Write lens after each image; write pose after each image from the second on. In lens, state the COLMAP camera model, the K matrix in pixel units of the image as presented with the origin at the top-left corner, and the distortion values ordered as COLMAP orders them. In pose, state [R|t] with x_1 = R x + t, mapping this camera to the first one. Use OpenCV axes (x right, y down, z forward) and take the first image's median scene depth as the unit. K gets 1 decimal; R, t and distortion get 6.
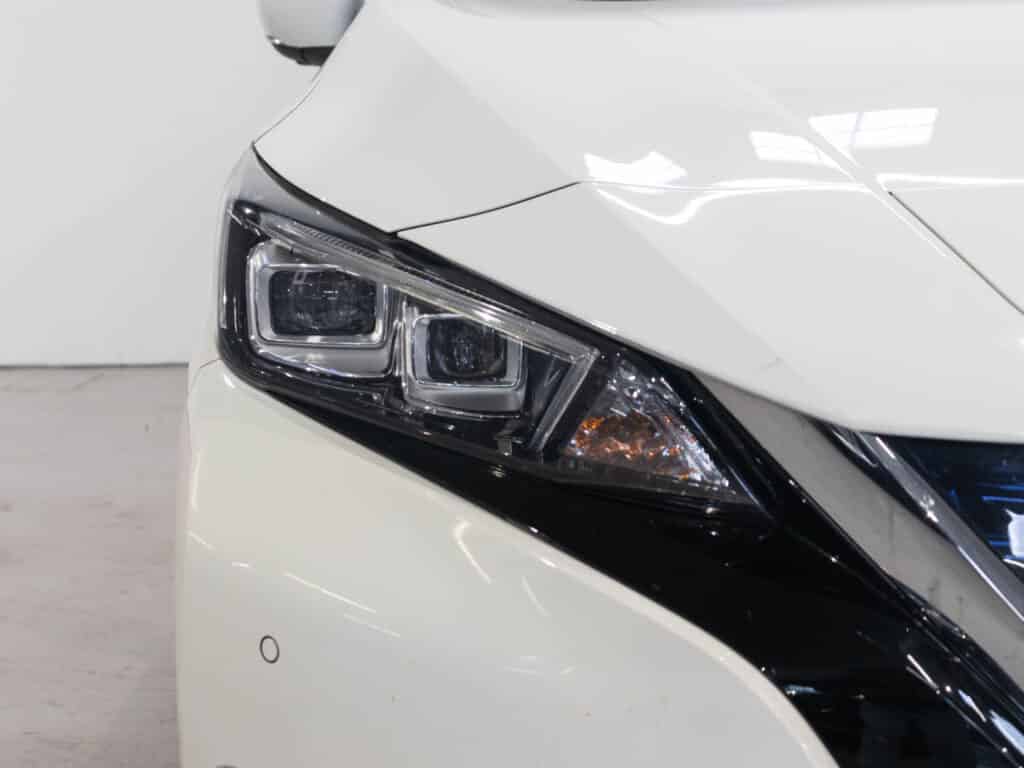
lens RADIAL K [[1388.9, 0, 512.0], [0, 1388.9, 382.8], [0, 0, 1]] dist [0.014465, 0.000000]
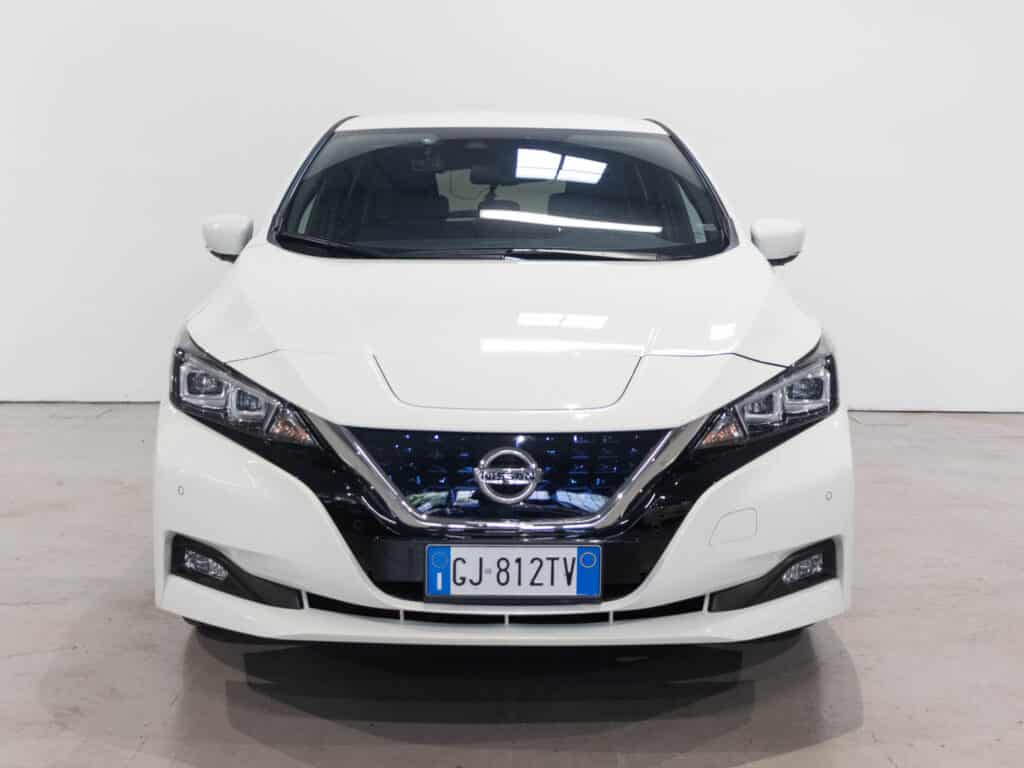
lens RADIAL K [[1157.3, 0, 512.0], [0, 1157.3, 385.6], [0, 0, 1]] dist [-0.008881, 0.000000]
pose [[0.998309, 0.019933, 0.054613, 0.390733], [-0.018149, 0.999291, -0.032980, 0.016981], [-0.055232, 0.031933, 0.997963, -1.532511]]
